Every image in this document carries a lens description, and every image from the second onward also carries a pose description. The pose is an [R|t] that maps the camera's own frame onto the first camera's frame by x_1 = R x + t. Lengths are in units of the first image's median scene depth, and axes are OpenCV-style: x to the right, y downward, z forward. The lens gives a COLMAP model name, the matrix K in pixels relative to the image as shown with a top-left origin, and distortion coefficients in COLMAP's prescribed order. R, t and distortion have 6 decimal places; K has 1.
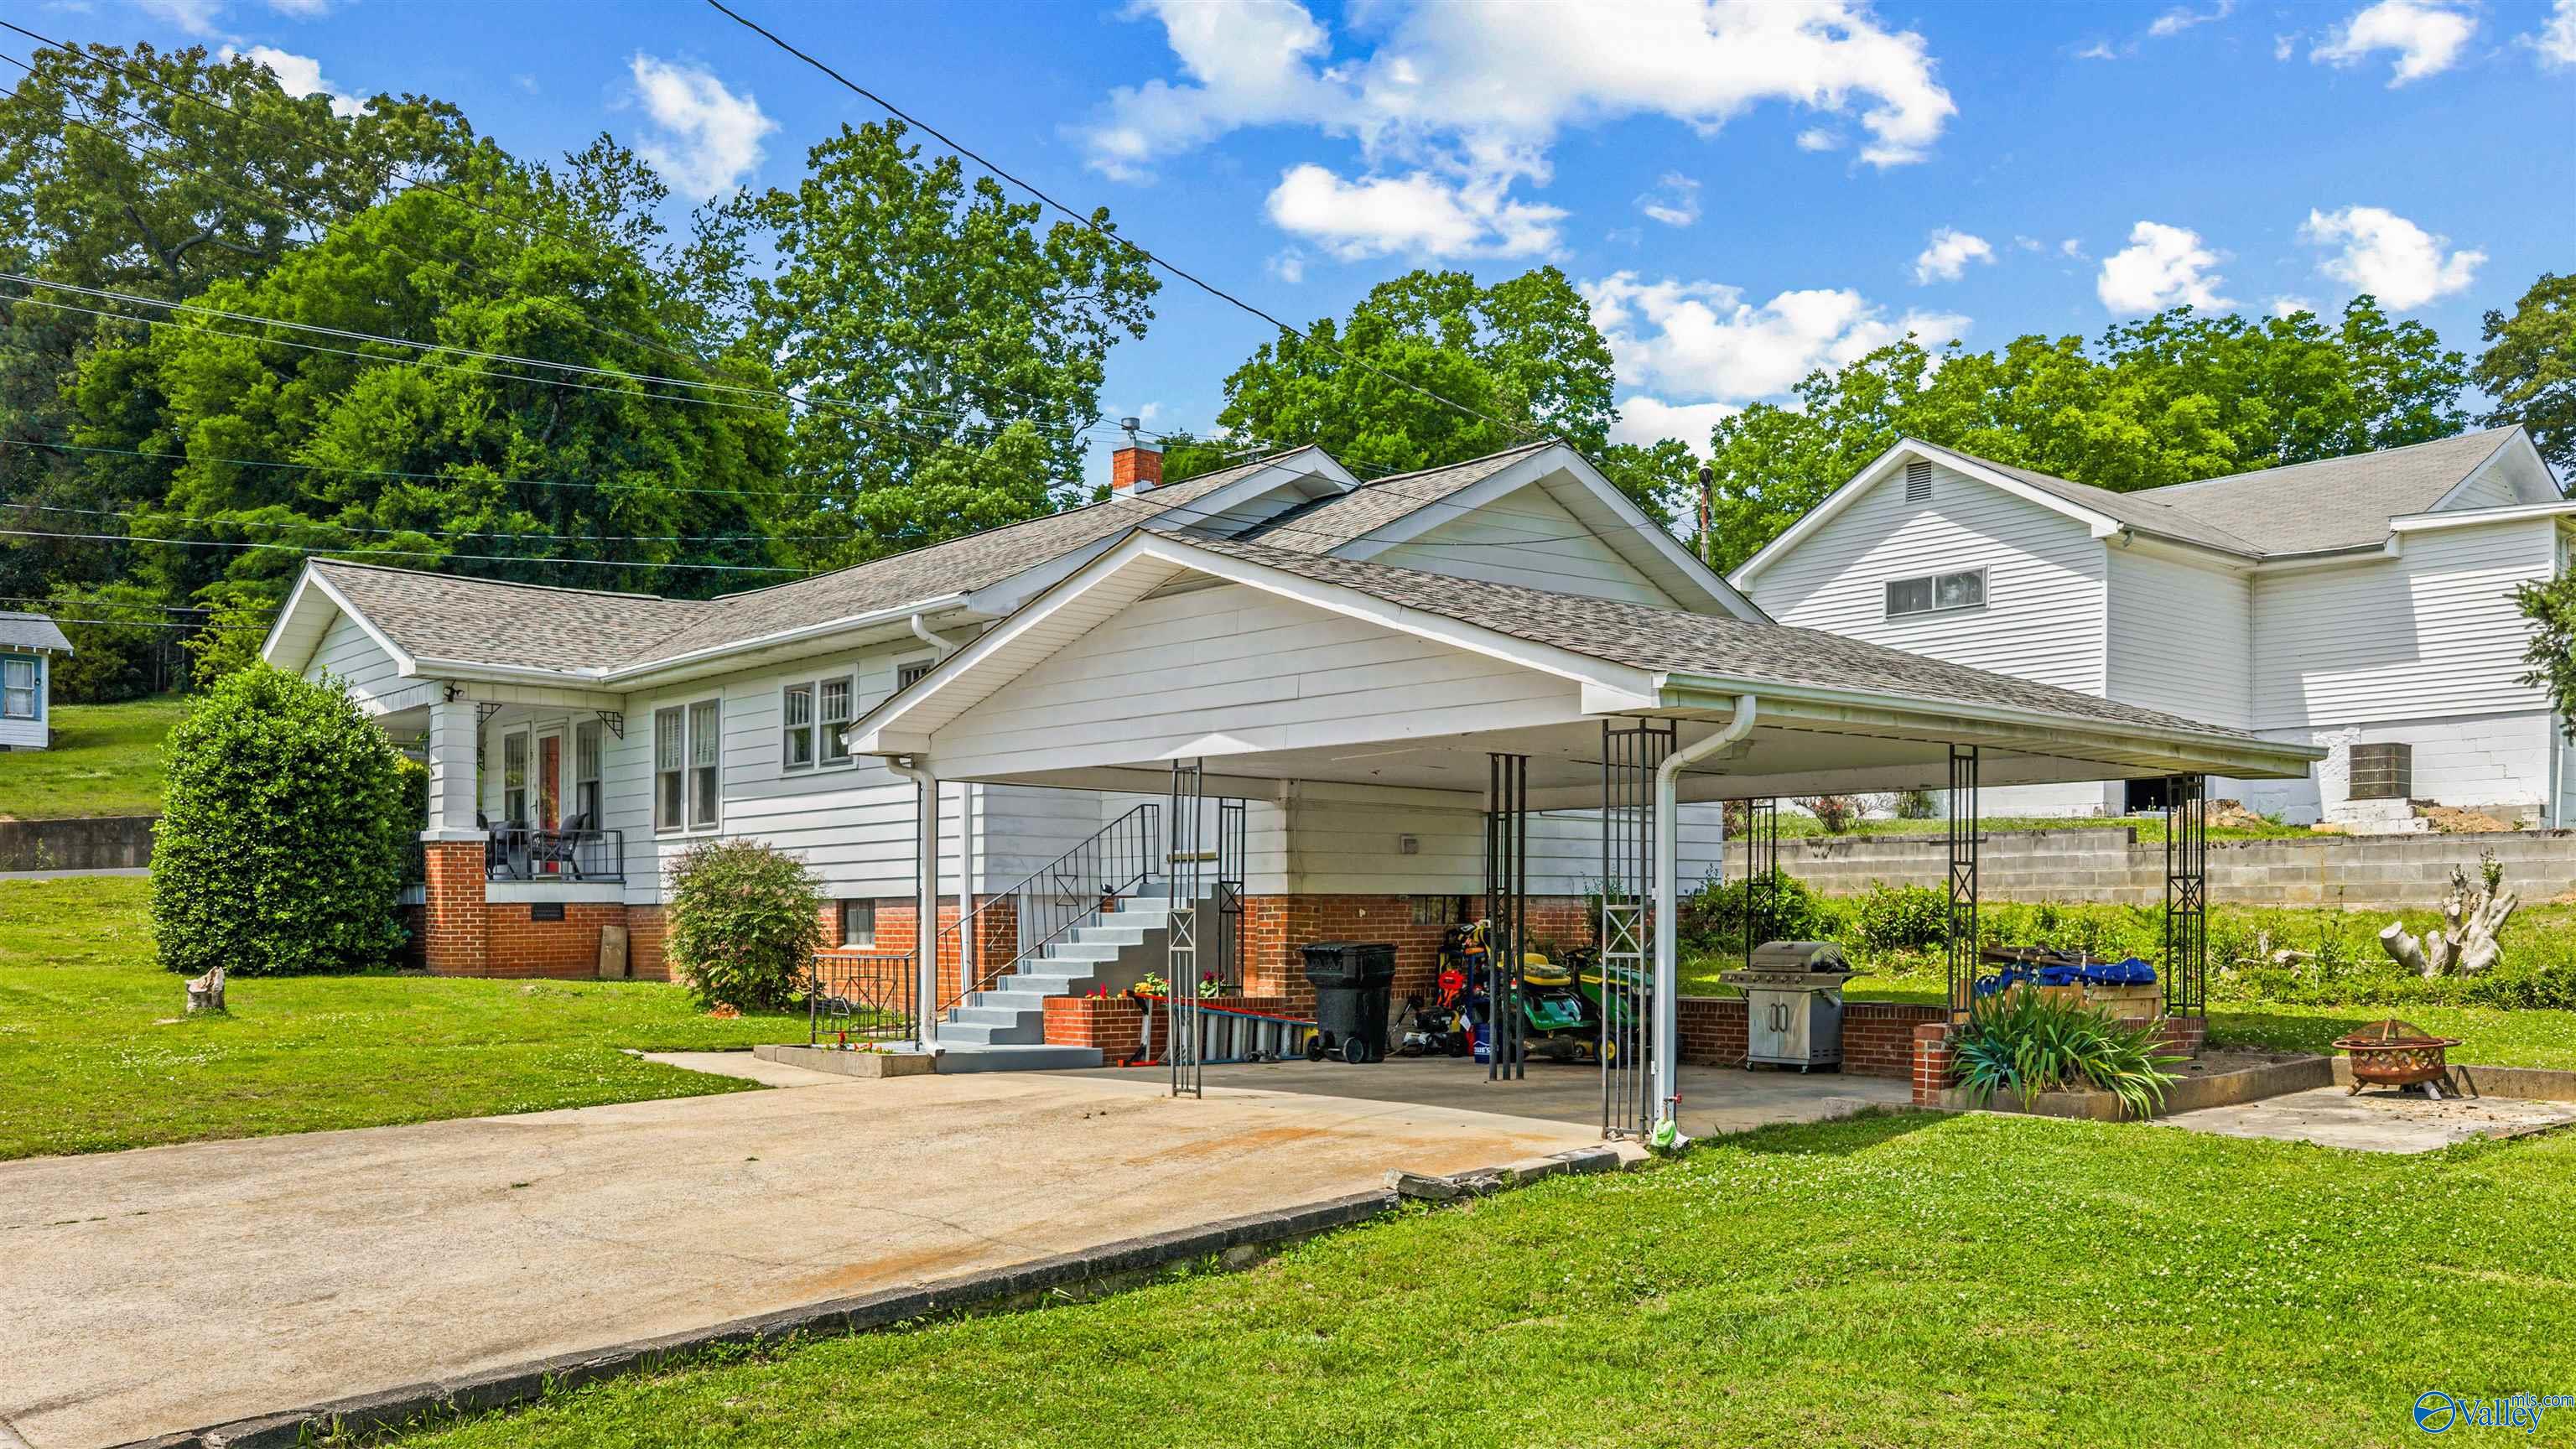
lens RADIAL K [[2356.0, 0, 1187.7], [0, 2356.0, 902.8], [0, 0, 1]] dist [0.000450, 0.003108]
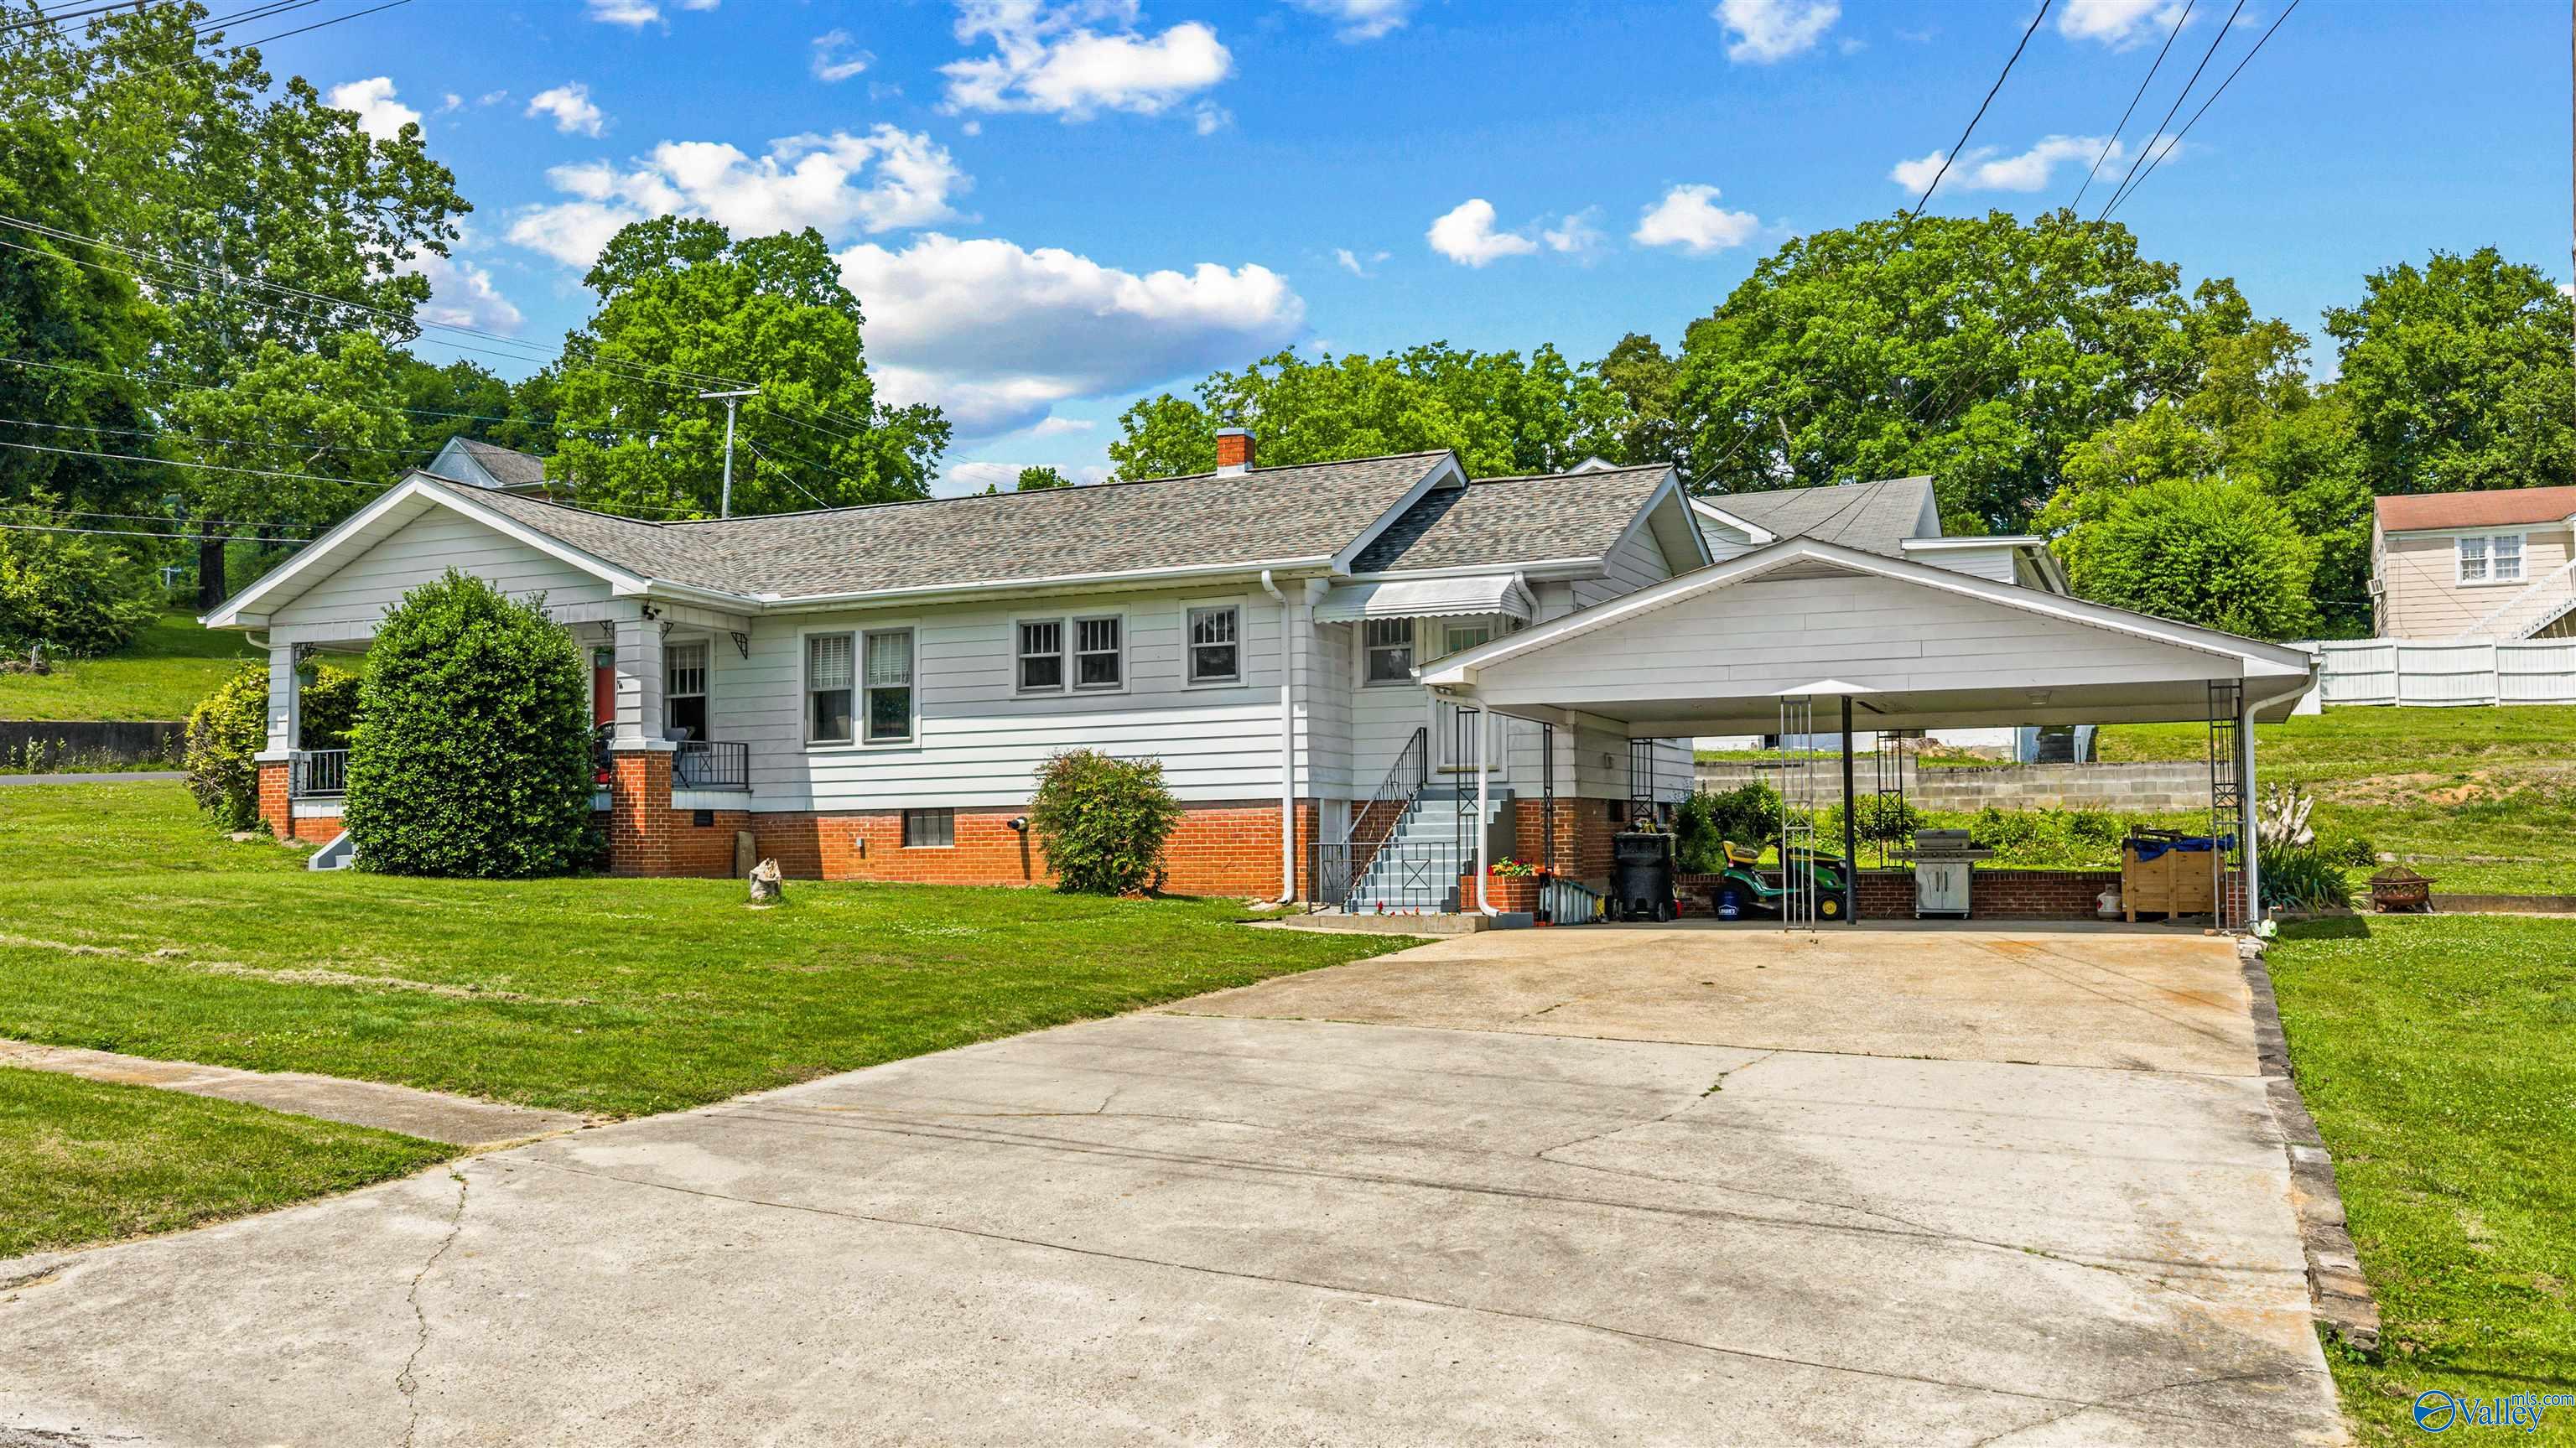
lens RADIAL K [[2398.4, 0, 1218.8], [0, 2398.4, 610.4], [0, 0, 1]] dist [0.003294, -0.021616]
pose [[0.882065, 0.041128, 0.469330, -0.610097], [0.003585, 0.995568, -0.093981, 0.013899], [-0.471115, 0.084580, 0.878008, -0.079942]]
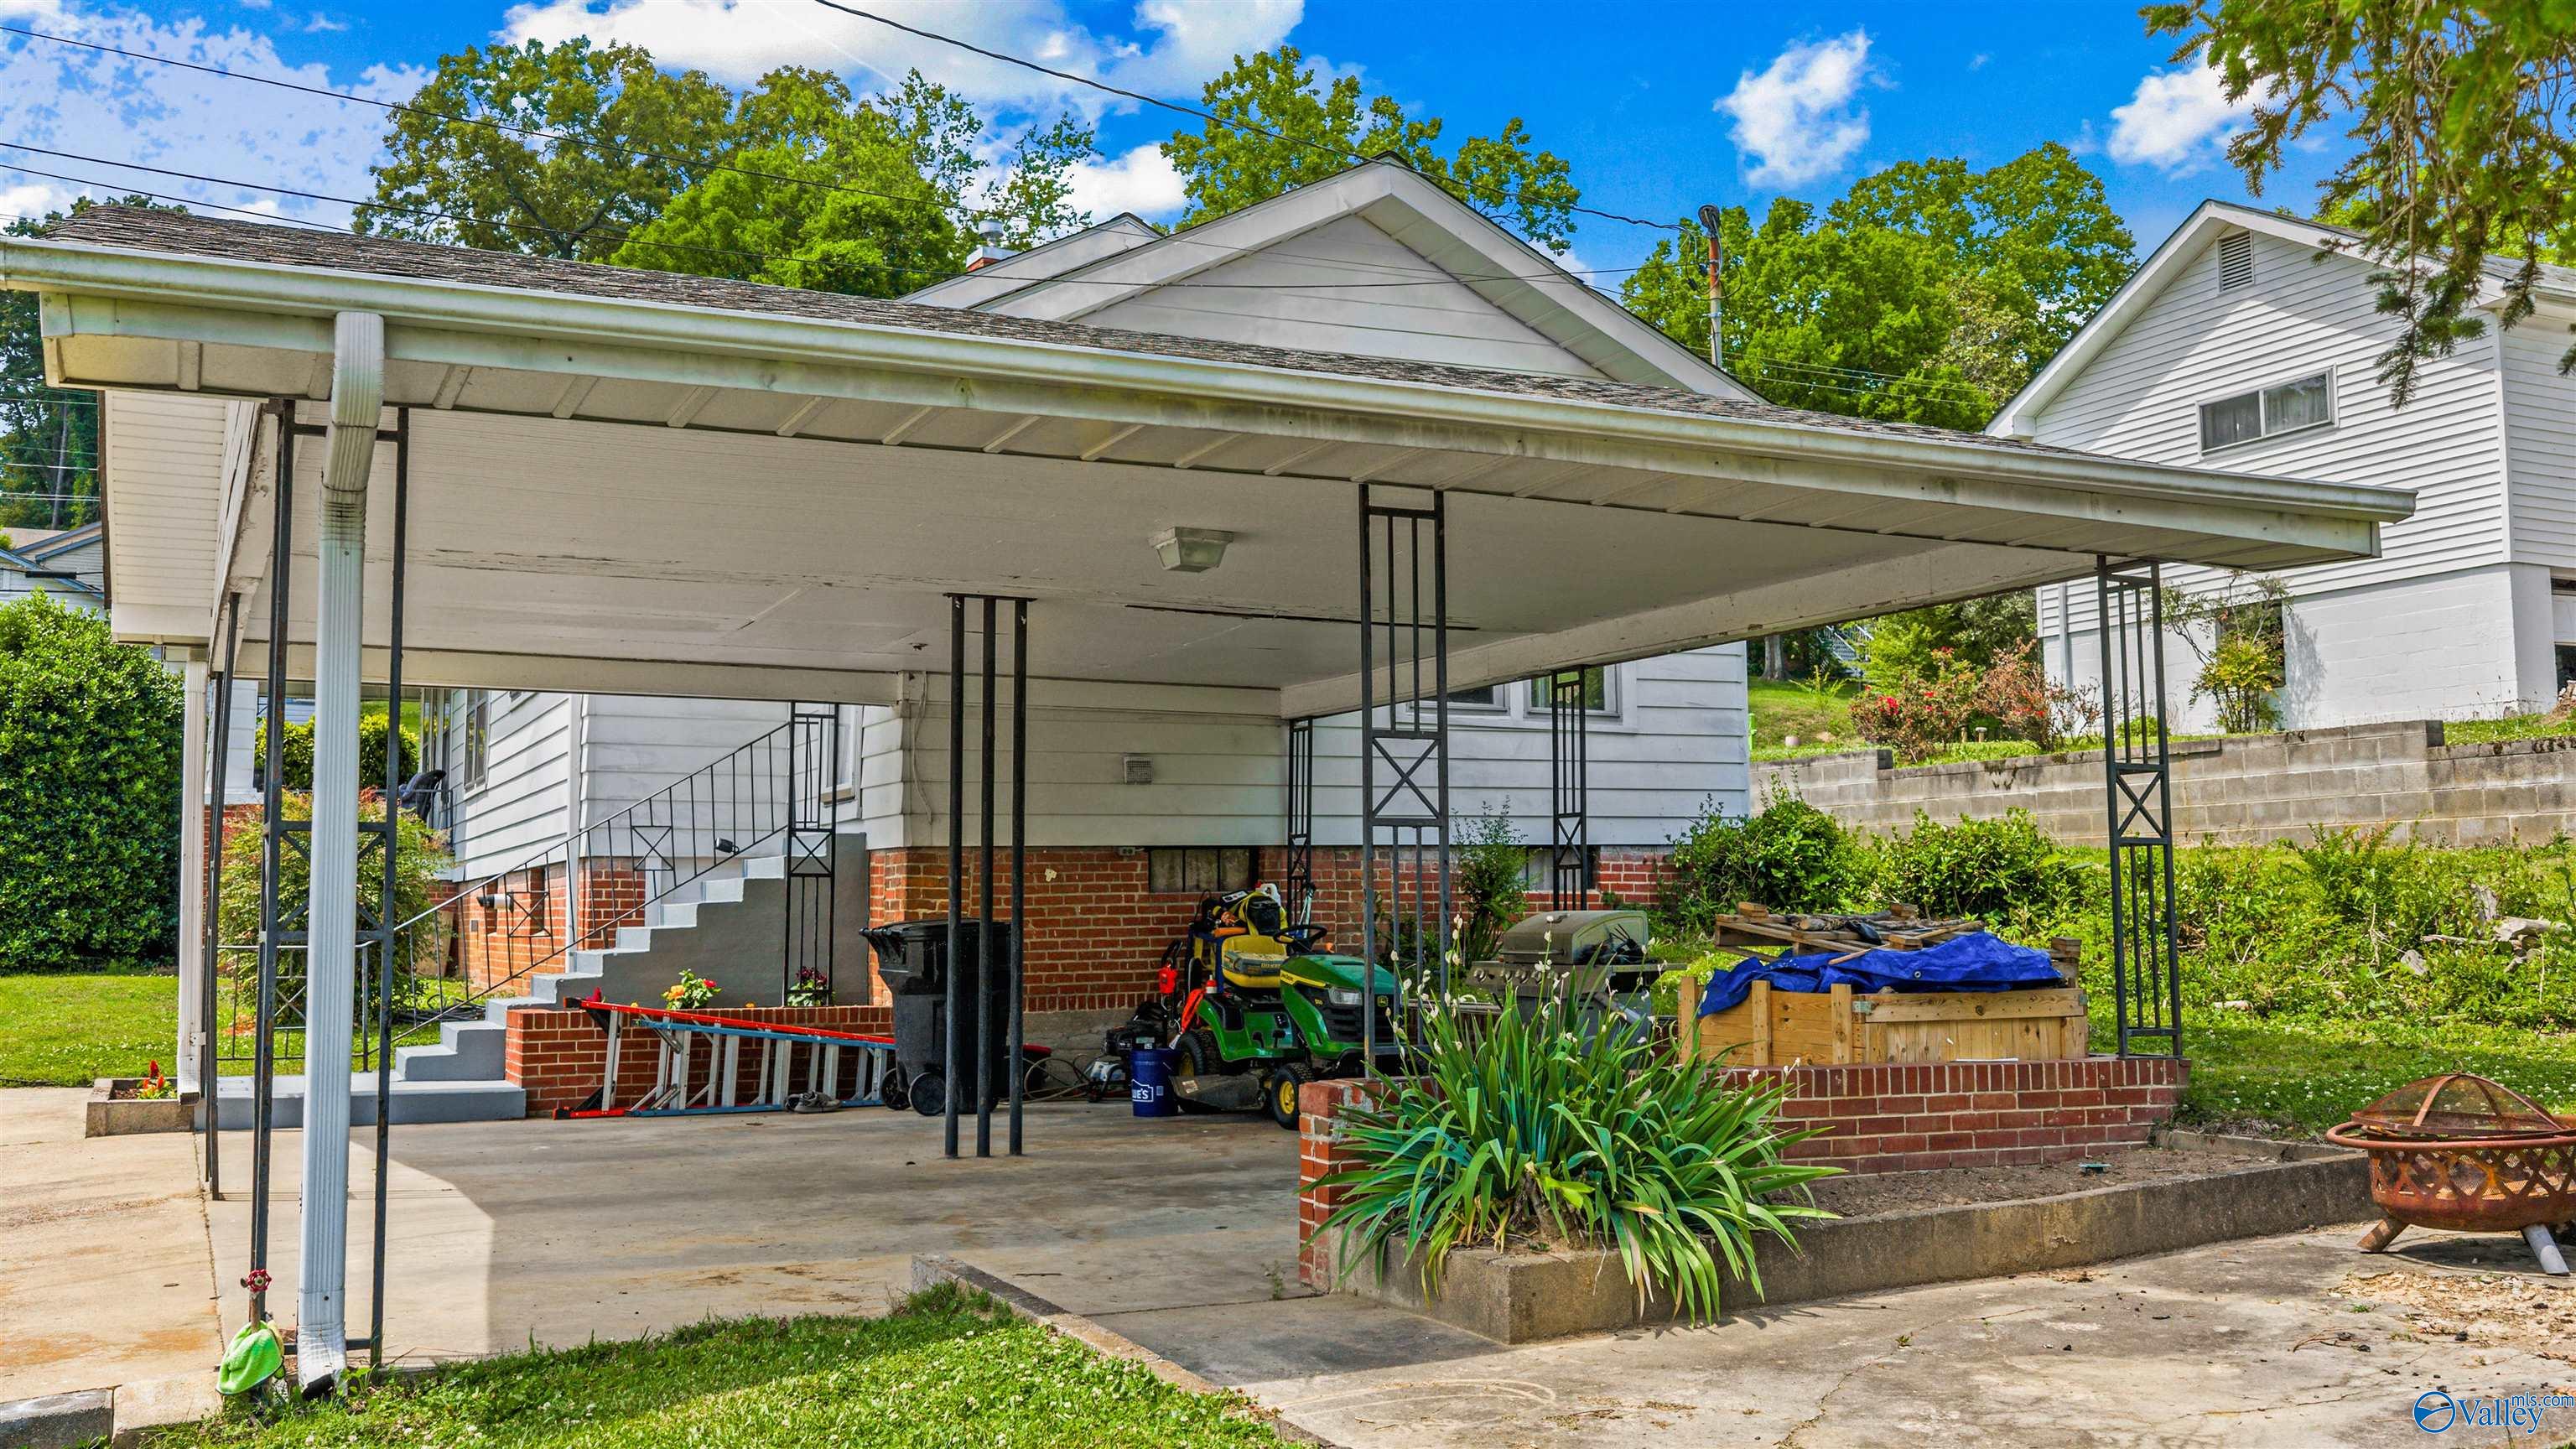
lens RADIAL K [[2398.5, 0, 1218.8], [0, 2398.5, 610.9], [0, 0, 1]] dist [0.003294, -0.021616]
pose [[0.967869, -0.040839, -0.248116, 0.231767], [0.011827, 0.993025, -0.117311, 0.008275], [0.251176, 0.110607, 0.961601, 0.295137]]
